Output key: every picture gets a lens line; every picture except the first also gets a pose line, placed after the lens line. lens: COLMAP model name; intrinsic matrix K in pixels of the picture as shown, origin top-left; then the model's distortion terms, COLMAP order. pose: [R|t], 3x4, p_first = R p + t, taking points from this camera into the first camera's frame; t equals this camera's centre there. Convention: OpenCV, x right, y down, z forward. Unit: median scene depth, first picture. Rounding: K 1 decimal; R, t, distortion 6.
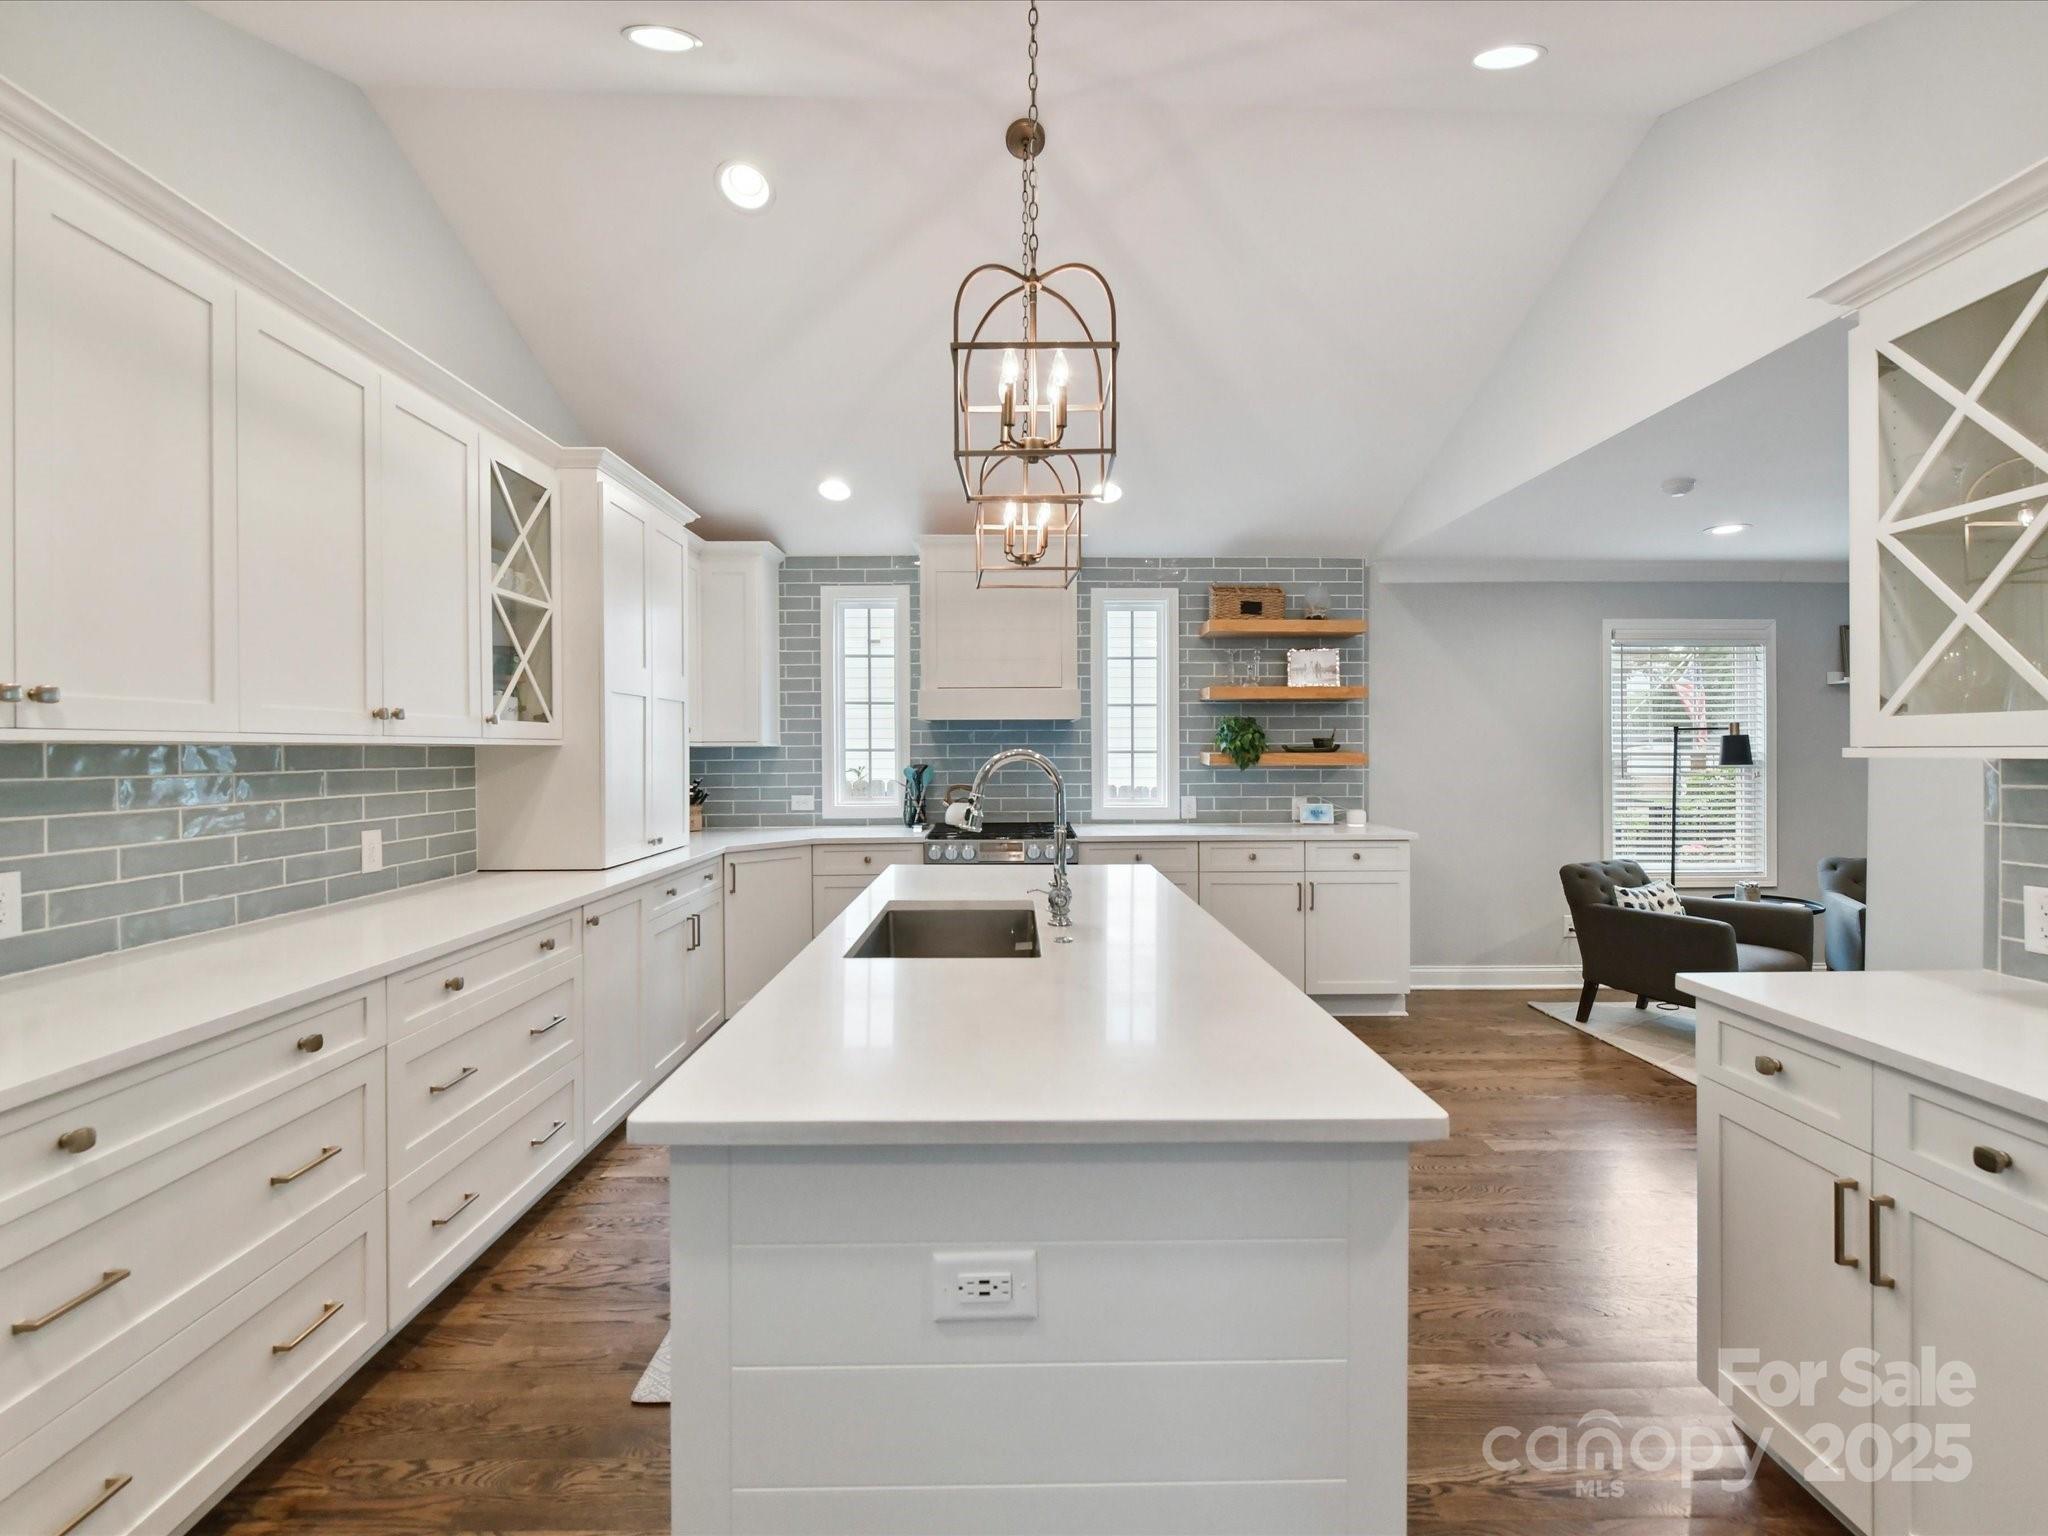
lens RADIAL K [[914.8, 0, 1034.2], [0, 914.8, 755.5], [0, 0, 1]] dist [0.008381, -0.003895]
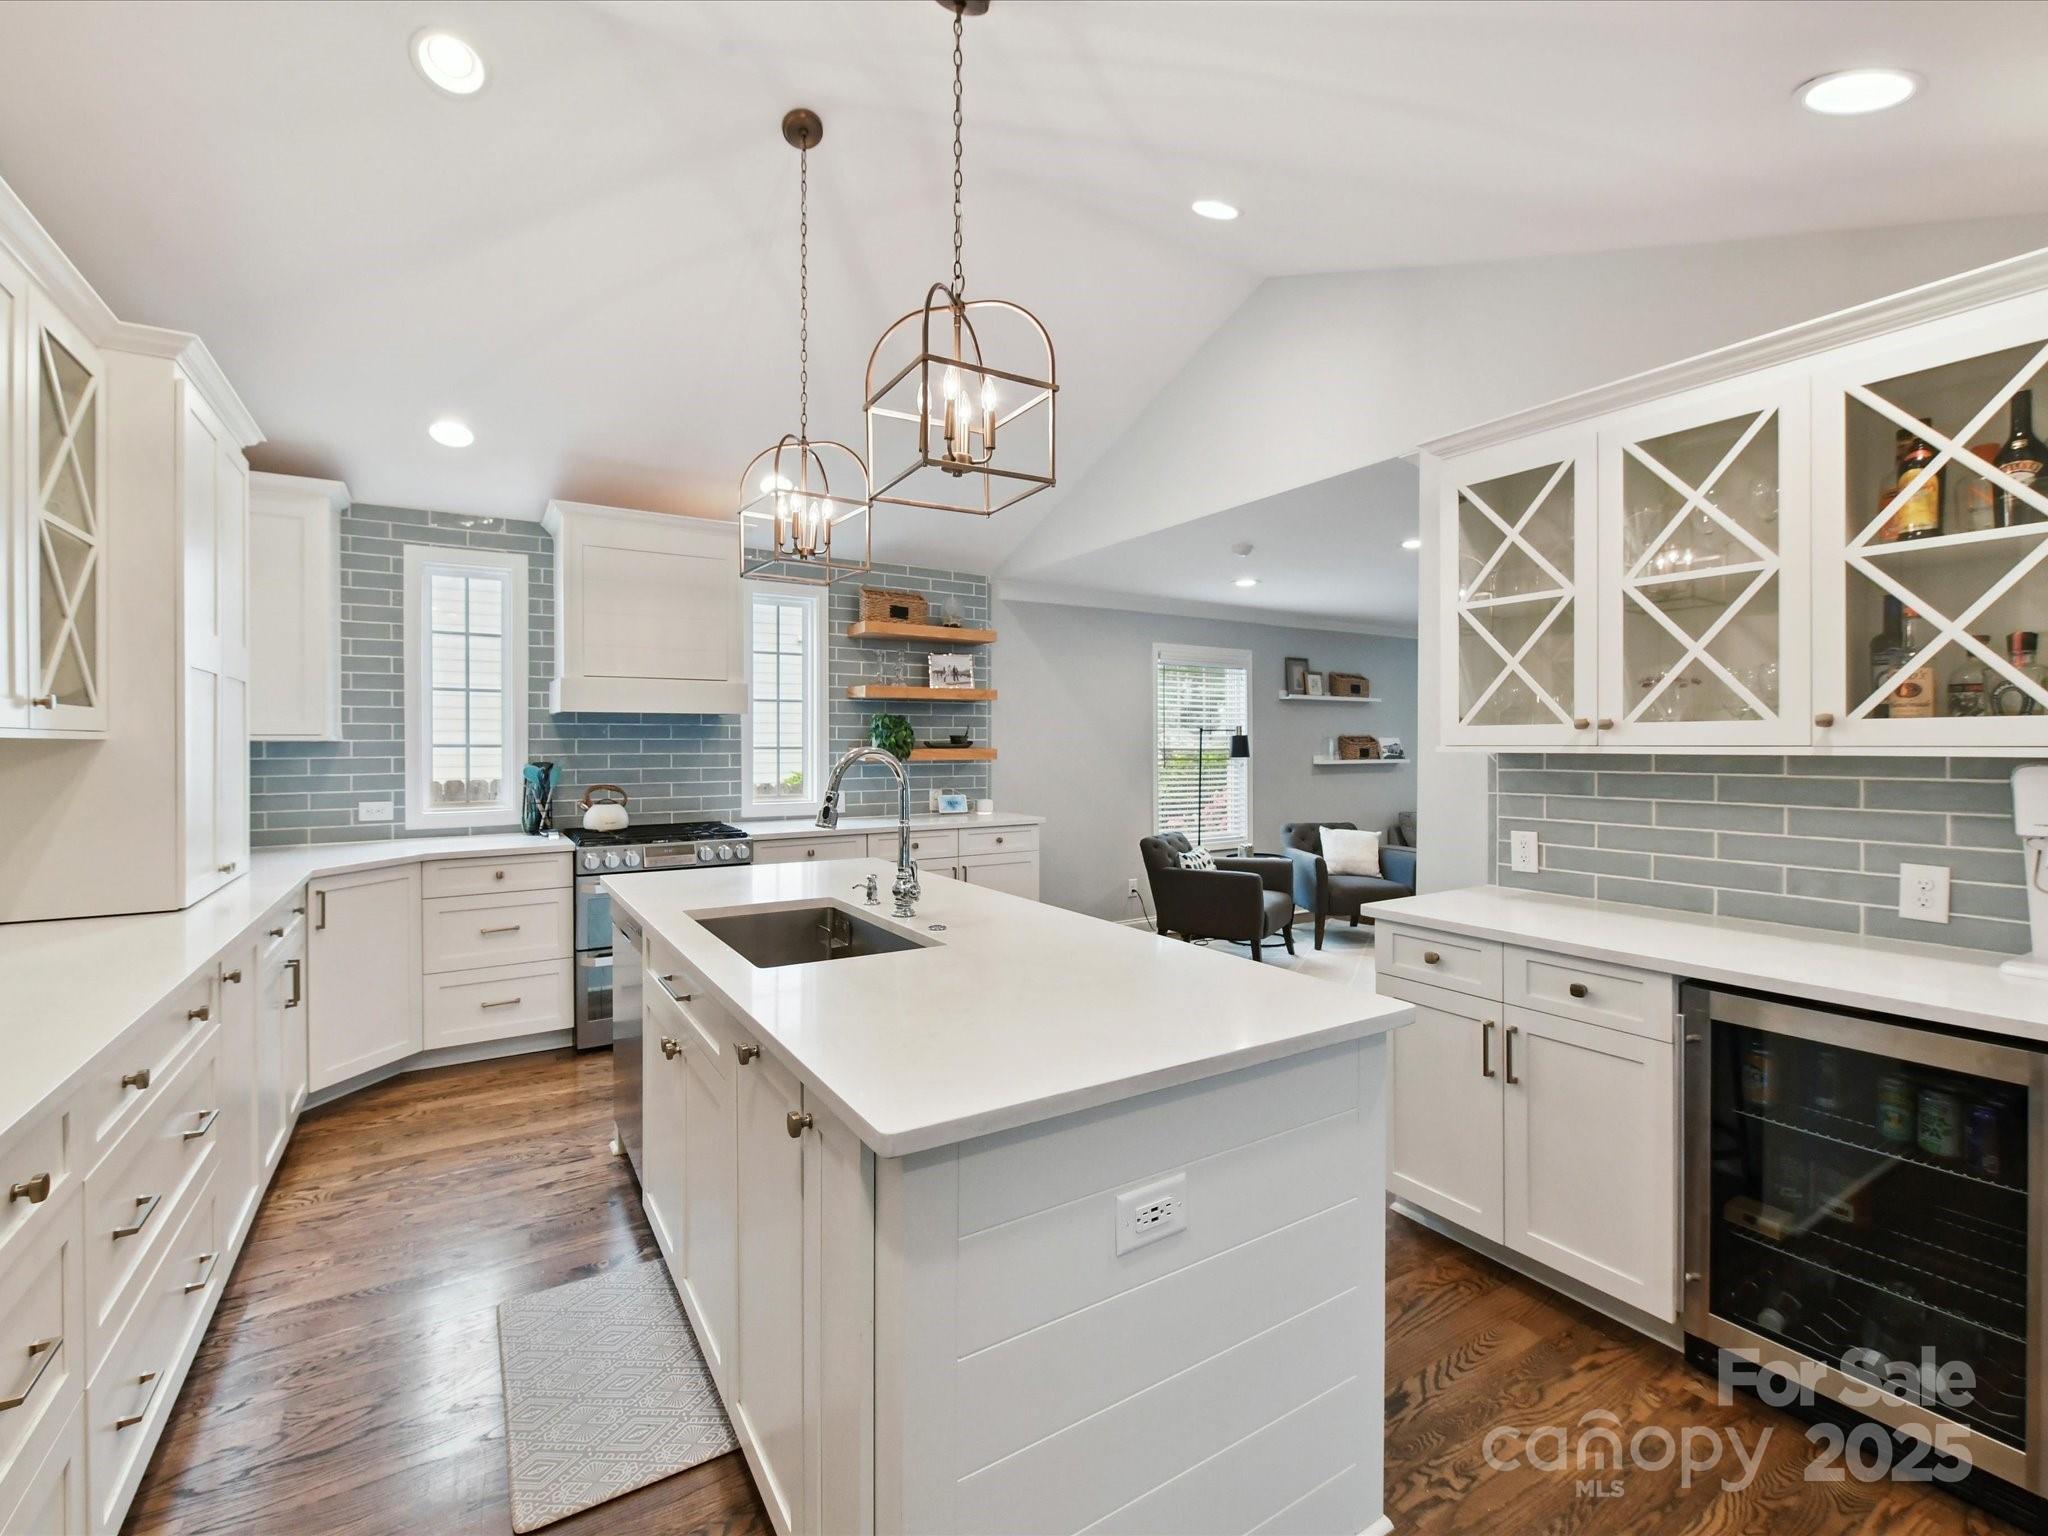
lens RADIAL K [[905.1, 0, 1027.0], [0, 905.1, 745.7], [0, 0, 1]] dist [0.005590, -0.004567]
pose [[0.857019, 0.001153, 0.515284, -0.177598], [0.001653, 0.999986, -0.004985, -0.000915], [-0.515282, 0.005124, 0.857005, 0.023248]]
